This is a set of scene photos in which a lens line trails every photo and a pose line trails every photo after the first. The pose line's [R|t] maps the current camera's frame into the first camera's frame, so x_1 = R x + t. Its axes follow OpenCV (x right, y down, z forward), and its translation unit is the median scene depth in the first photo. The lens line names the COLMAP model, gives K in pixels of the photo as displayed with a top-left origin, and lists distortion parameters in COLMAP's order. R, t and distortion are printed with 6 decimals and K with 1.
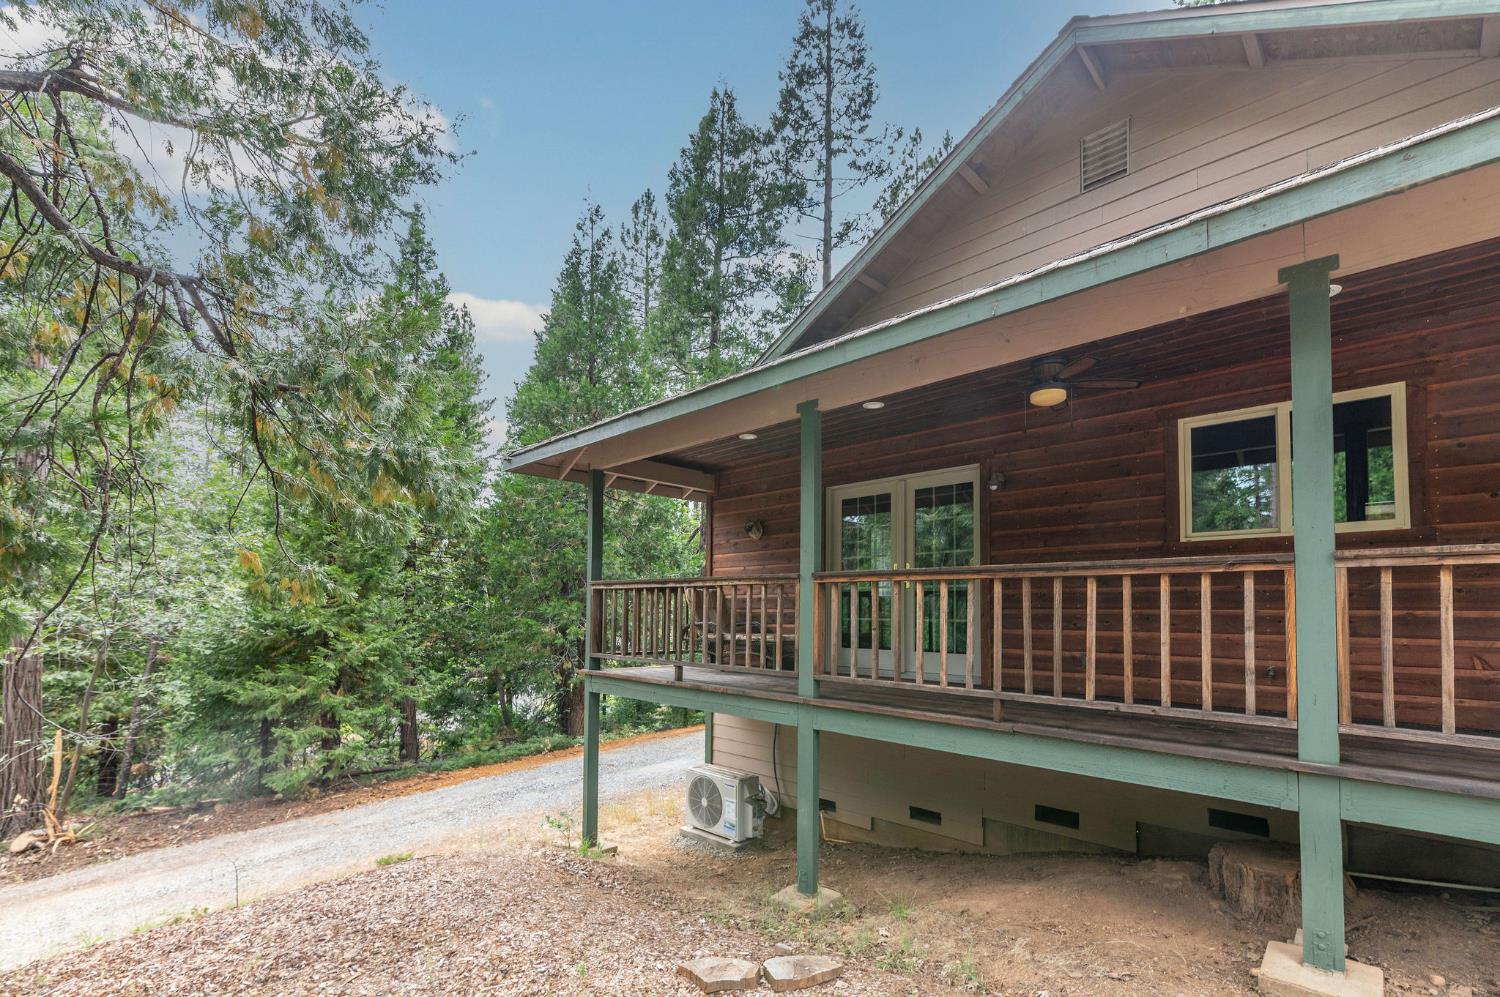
lens RADIAL K [[646.9, 0, 854.9], [0, 646.9, 575.8], [0, 0, 1]] dist [0.001415, 0.000092]
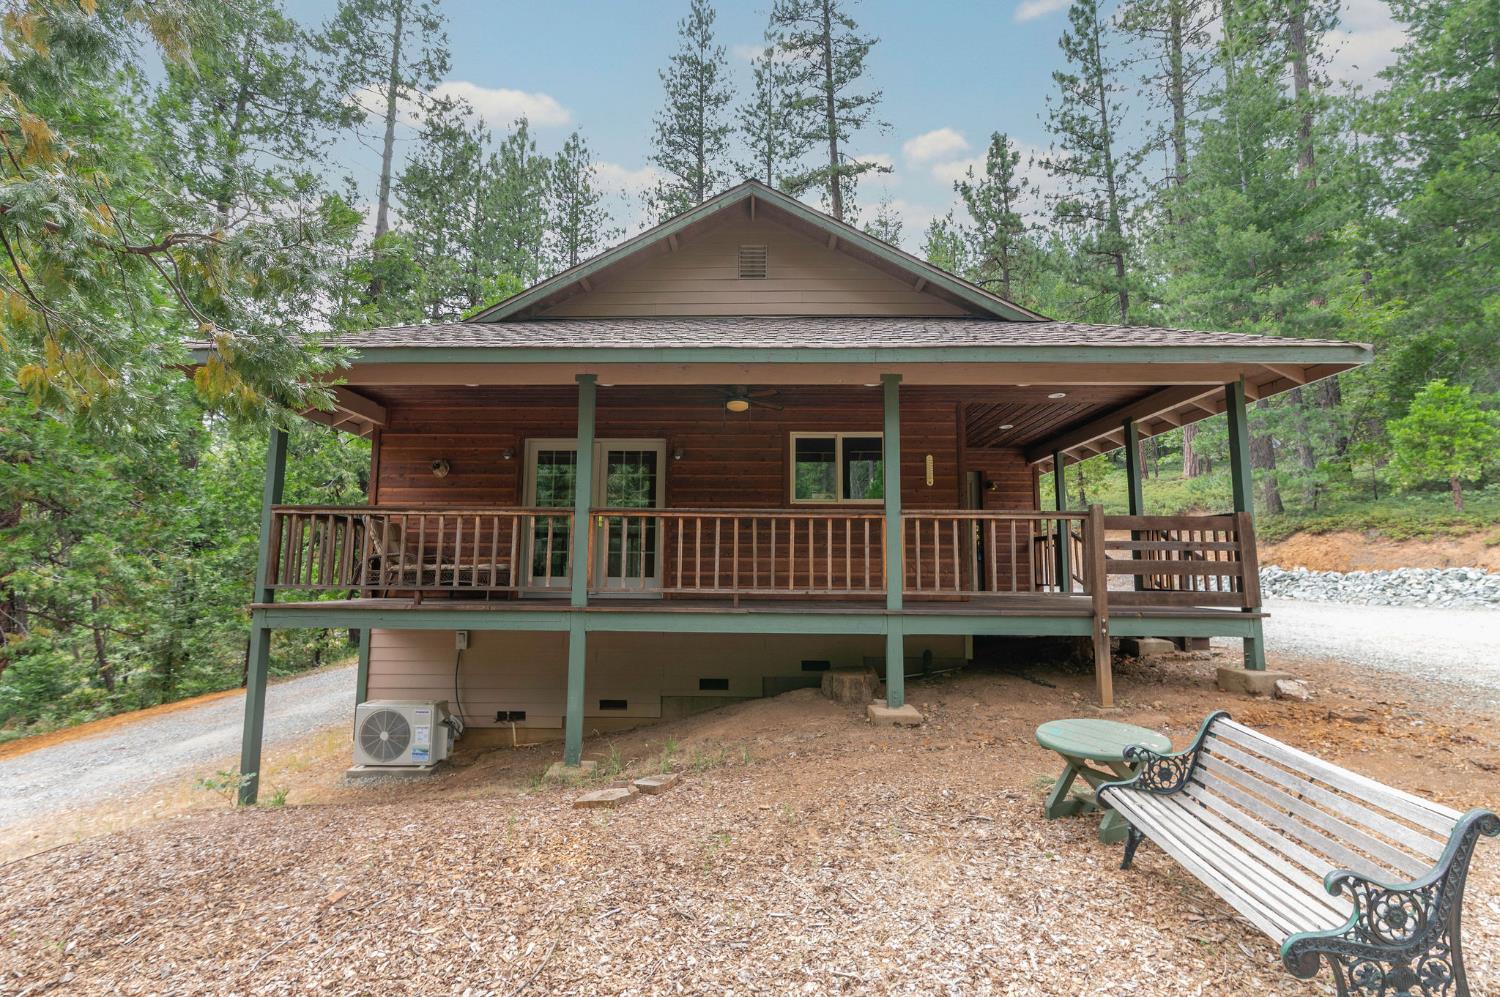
lens RADIAL K [[646.9, 0, 741.4], [0, 646.9, 503.5], [0, 0, 1]] dist [0.001415, 0.000092]
pose [[0.742240, 0.073765, 0.666062, -0.531787], [-0.027458, 0.996436, -0.079755, 0.062508], [-0.669572, 0.040909, 0.741620, -0.117868]]
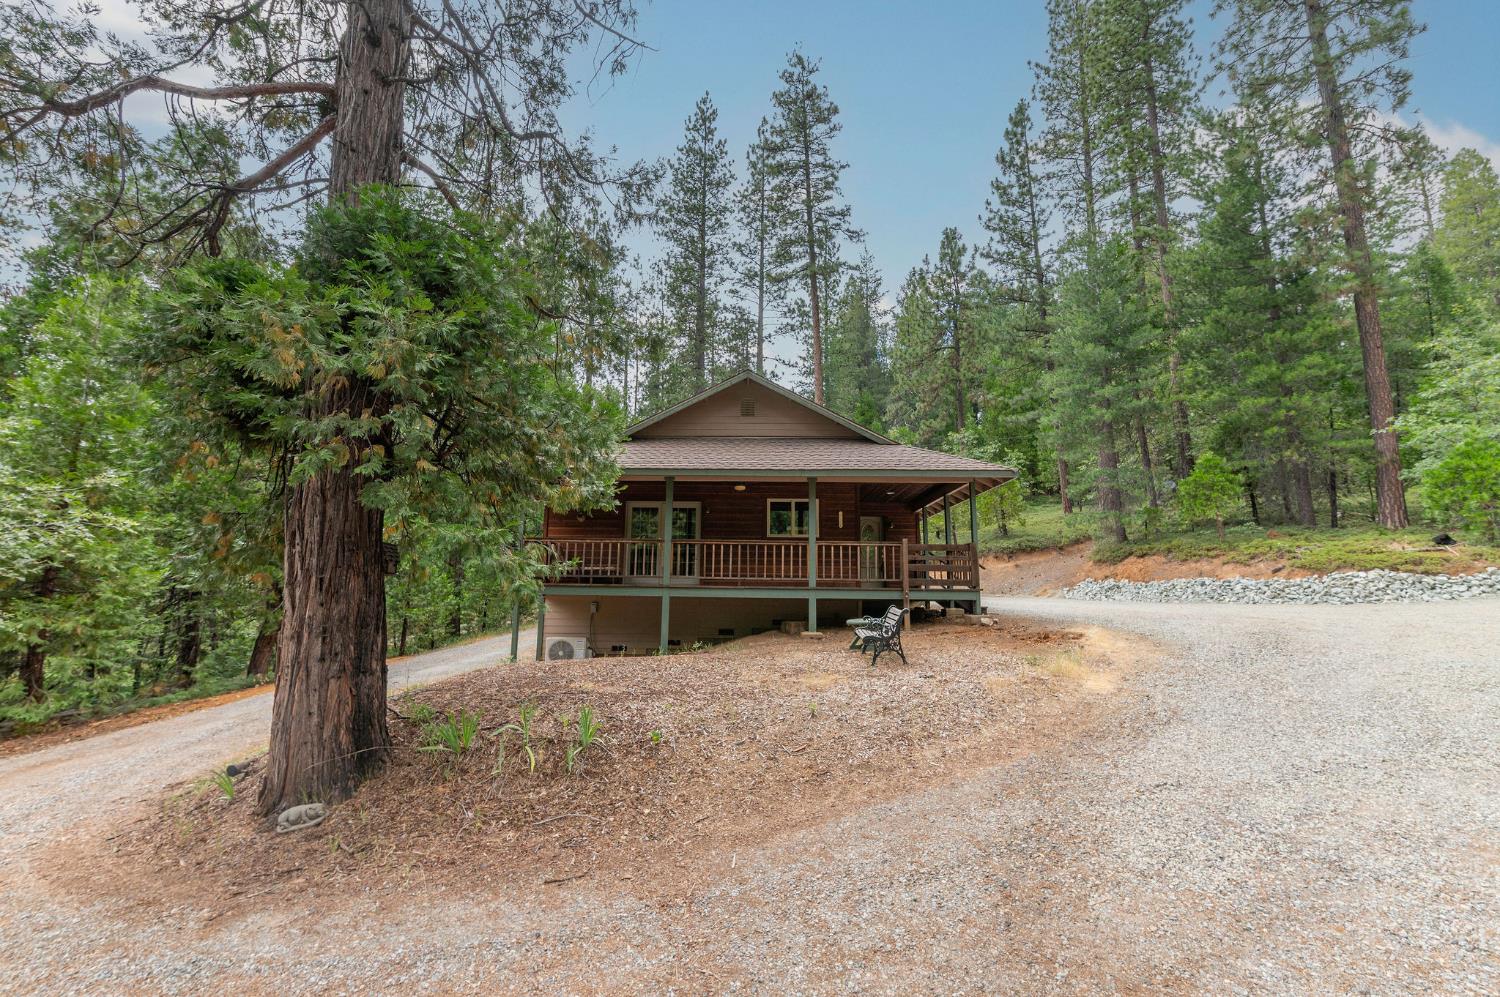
lens RADIAL K [[646.9, 0, 745.5], [0, 646.9, 503.8], [0, 0, 1]] dist [0.001415, 0.000092]
pose [[0.731677, 0.102221, 0.673943, -1.346849], [-0.030556, 0.992617, -0.117383, 0.124289], [-0.680966, 0.065293, 0.729398, -0.993245]]
